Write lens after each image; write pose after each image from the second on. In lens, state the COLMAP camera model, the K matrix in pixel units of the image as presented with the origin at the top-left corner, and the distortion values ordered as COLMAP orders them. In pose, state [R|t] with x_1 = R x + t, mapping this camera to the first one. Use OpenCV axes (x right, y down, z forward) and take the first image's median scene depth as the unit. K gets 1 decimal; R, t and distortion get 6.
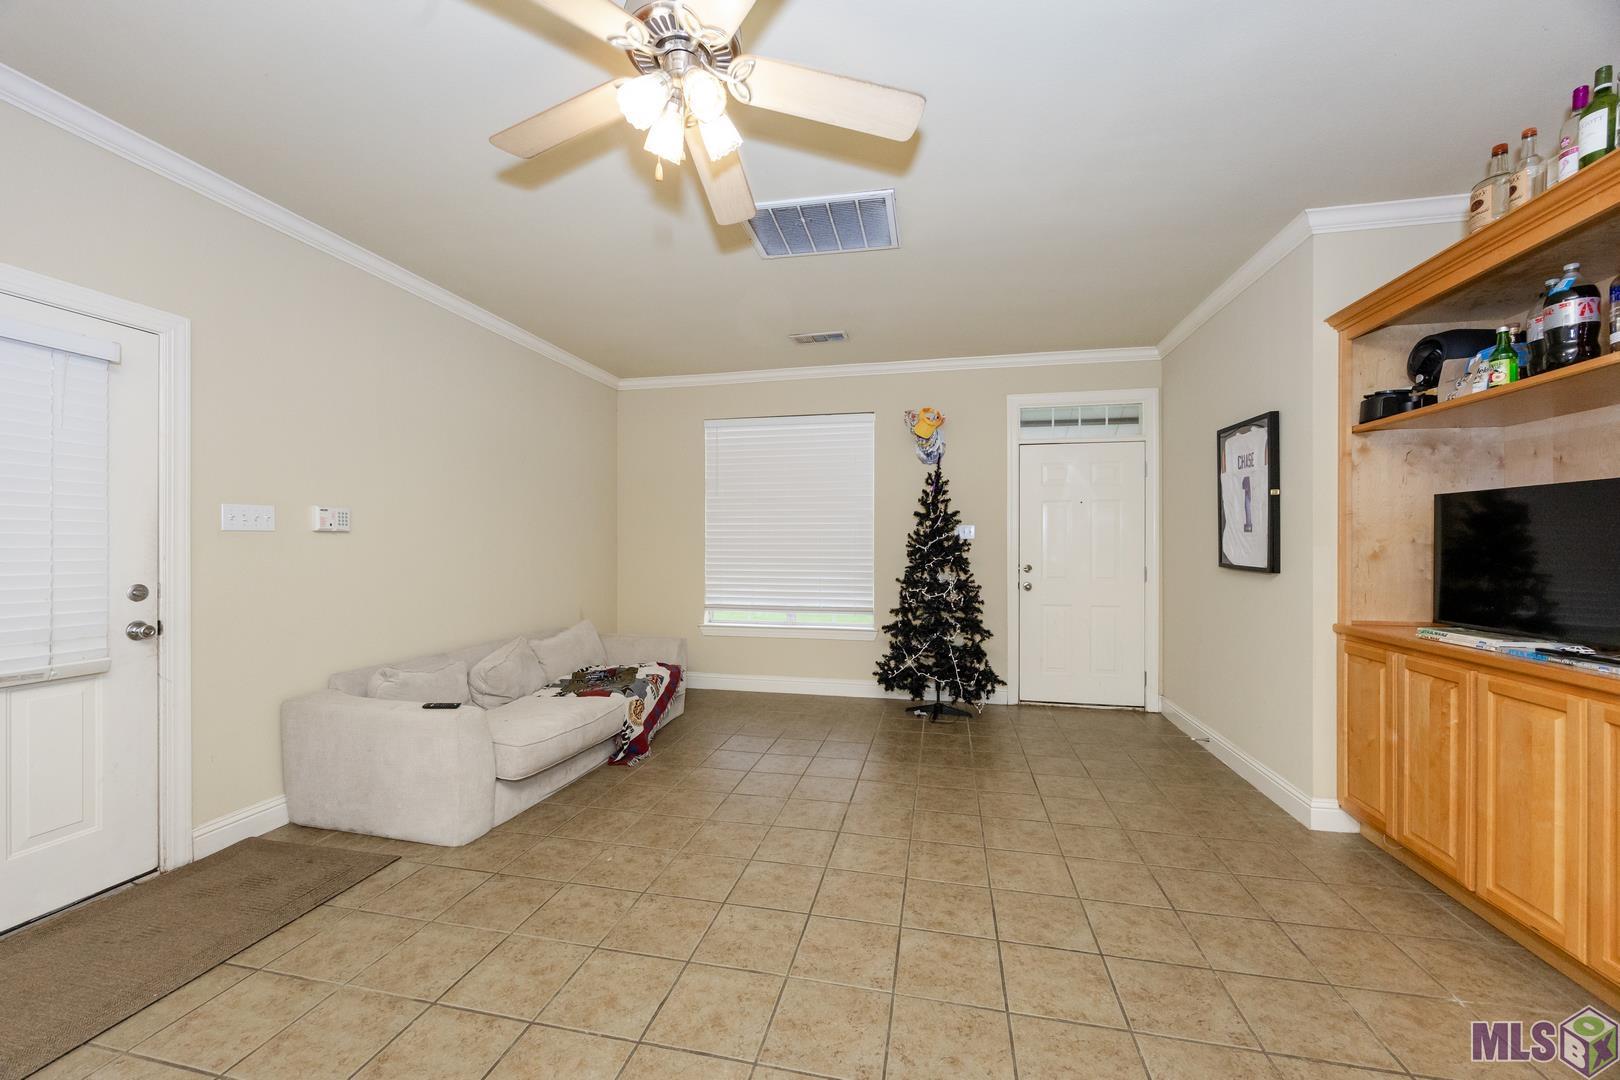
lens RADIAL K [[647.2, 0, 797.7], [0, 647.2, 538.9], [0, 0, 1]] dist [-0.003596, 0.000393]
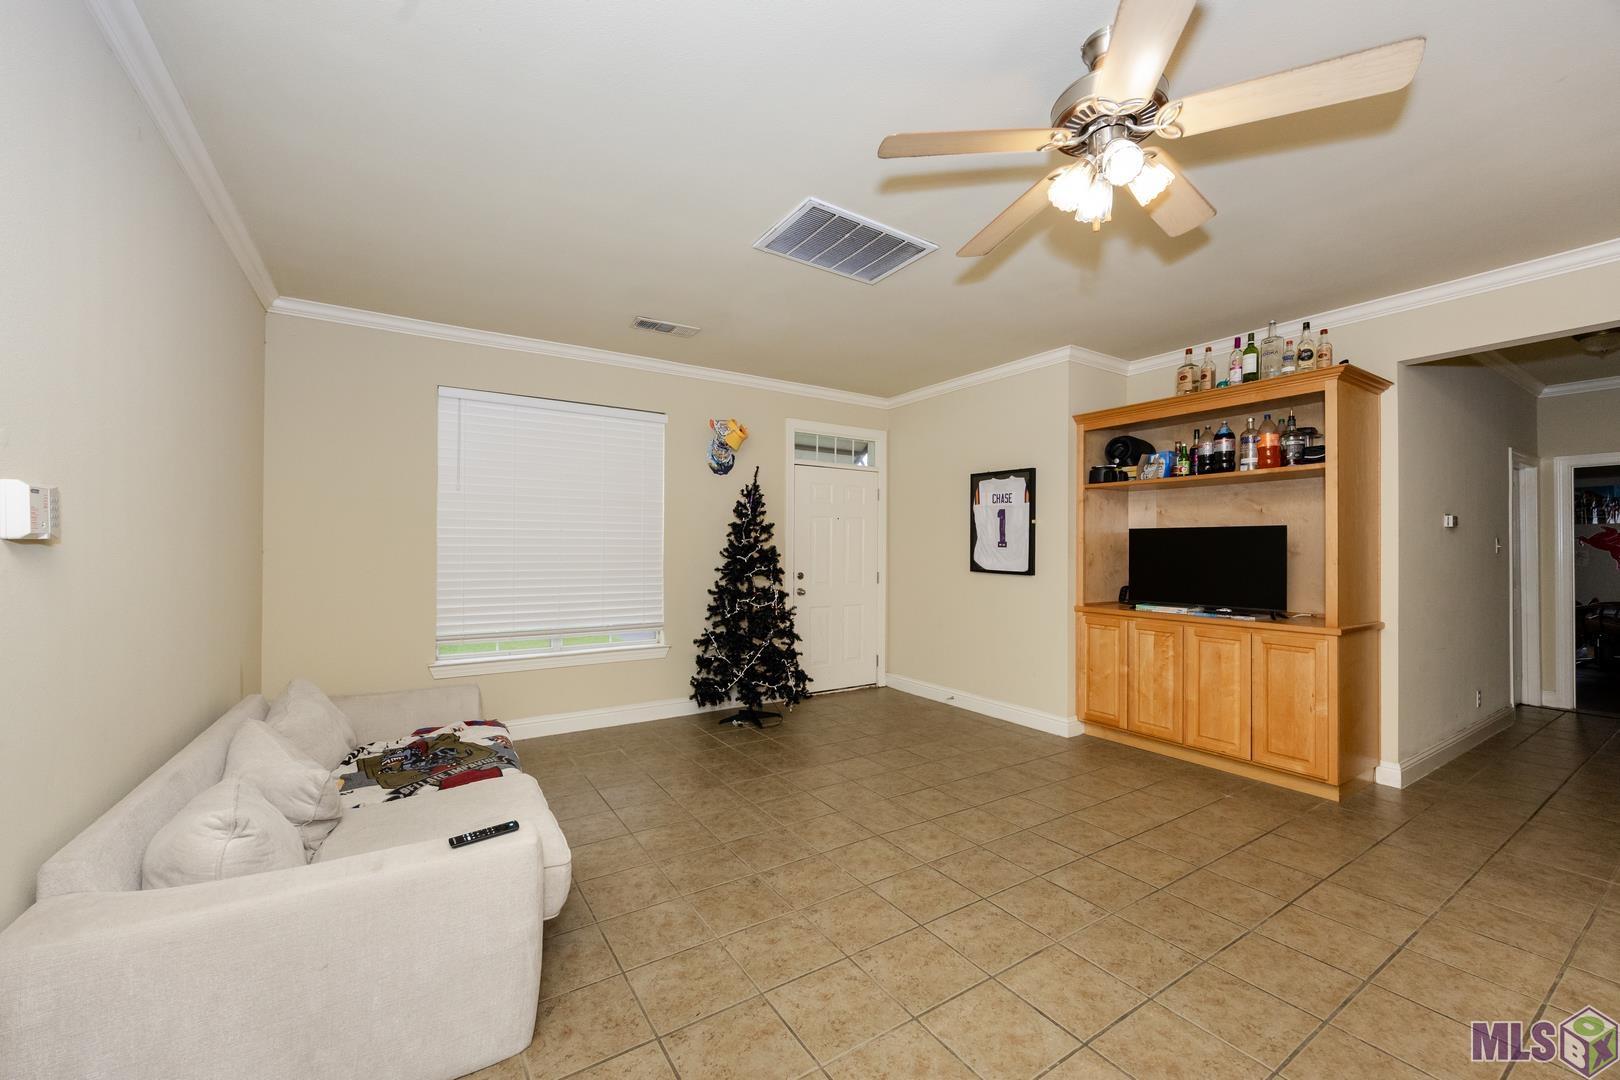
lens RADIAL K [[647.2, 0, 838.3], [0, 647.2, 538.2], [0, 0, 1]] dist [-0.003596, 0.000393]
pose [[0.679751, 0.015180, 0.733286, -0.654191], [-0.010662, 0.999885, -0.010815, -0.012263], [-0.733365, -0.000467, 0.679835, 0.294220]]
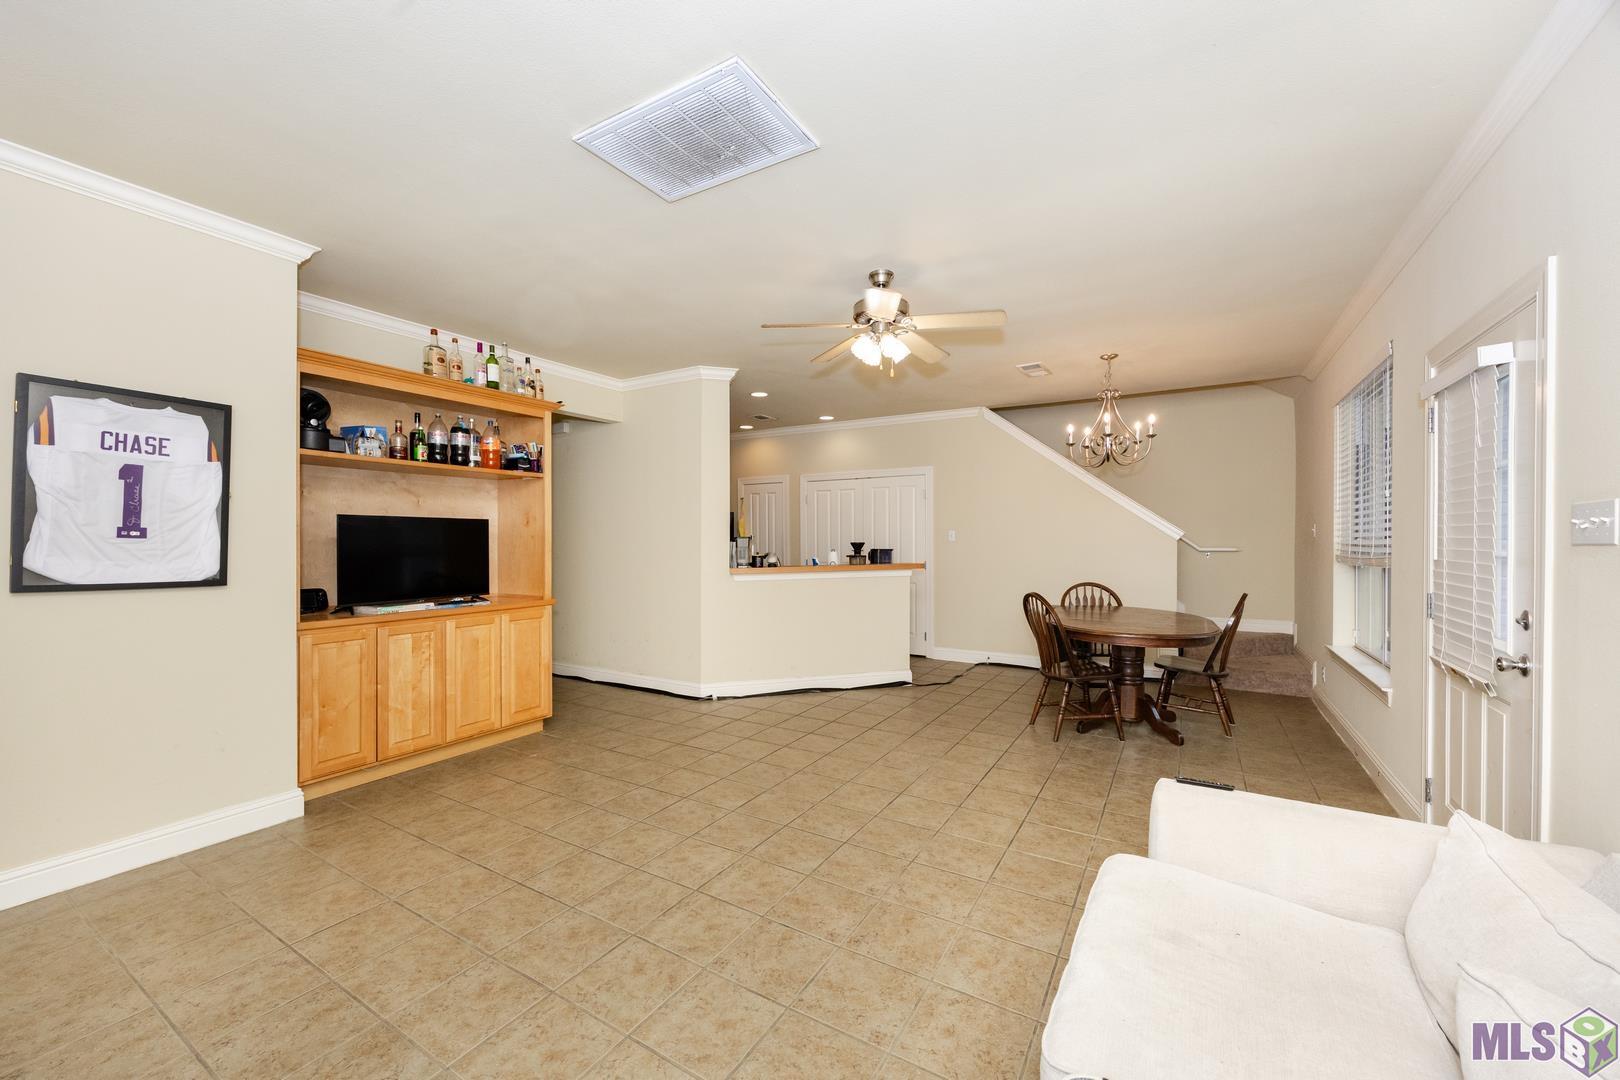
lens RADIAL K [[647.2, 0, 799.6], [0, 647.2, 539.2], [0, 0, 1]] dist [-0.003596, 0.000393]
pose [[-0.951424, -0.000451, 0.307883, -0.288930], [-0.003393, 0.999954, -0.009021, -0.005699], [-0.307864, -0.009627, -0.951382, 1.549678]]
